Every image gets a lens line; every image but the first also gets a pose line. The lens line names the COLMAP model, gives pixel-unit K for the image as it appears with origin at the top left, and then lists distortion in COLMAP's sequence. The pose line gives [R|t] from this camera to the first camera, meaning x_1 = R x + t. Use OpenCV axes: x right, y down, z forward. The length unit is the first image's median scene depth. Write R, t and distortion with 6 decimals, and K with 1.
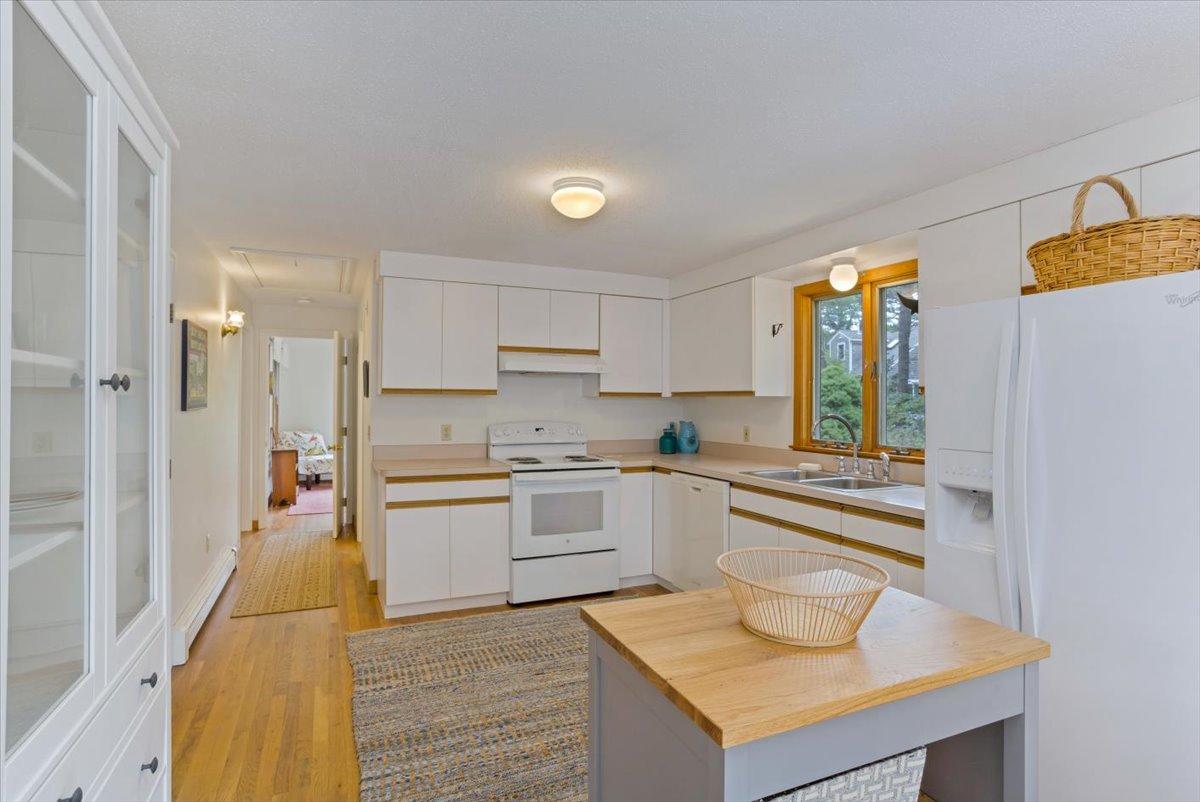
lens RADIAL K [[605.8, 0, 601.9], [0, 605.8, 406.9], [0, 0, 1]] dist [-0.047049, 0.013699]
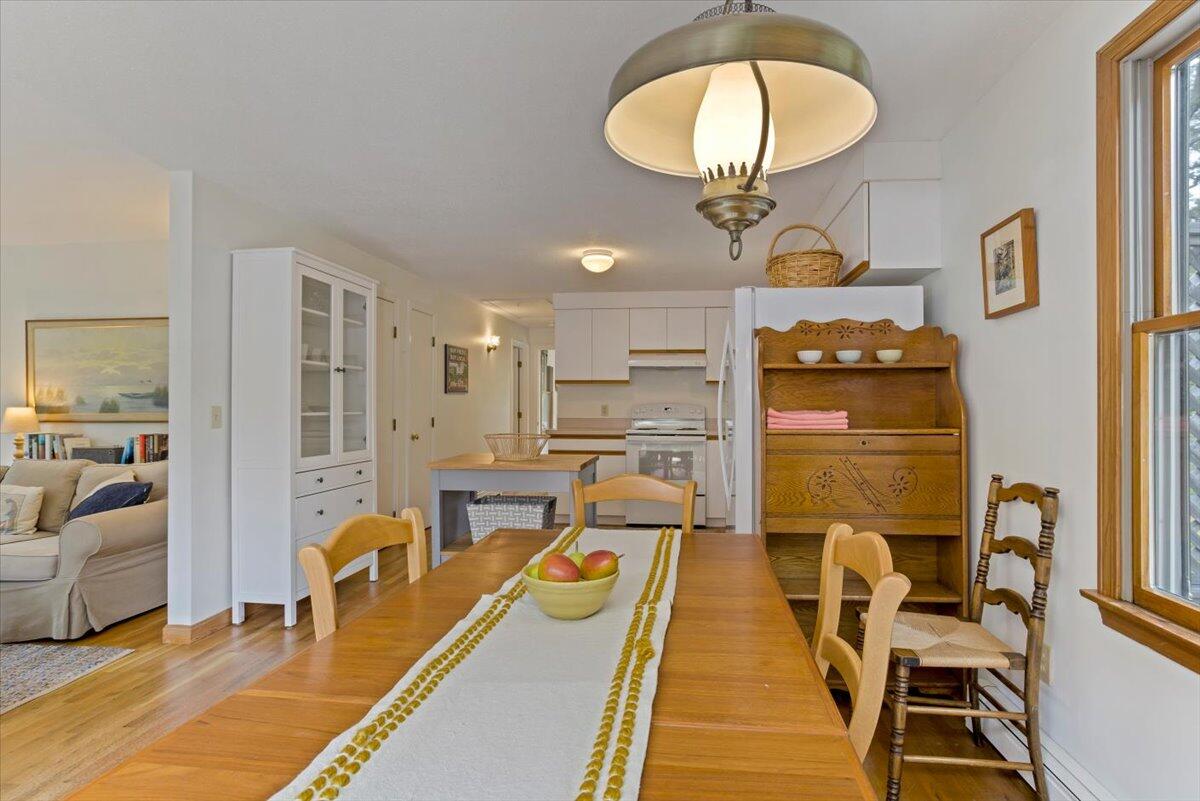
lens RADIAL K [[605.8, 0, 630.9], [0, 605.8, 404.3], [0, 0, 1]] dist [-0.047049, 0.013699]
pose [[0.864887, -0.003092, -0.501956, 0.627040], [-0.002550, 0.999941, -0.010553, 0.050148], [0.501960, 0.010407, 0.864829, -0.289267]]
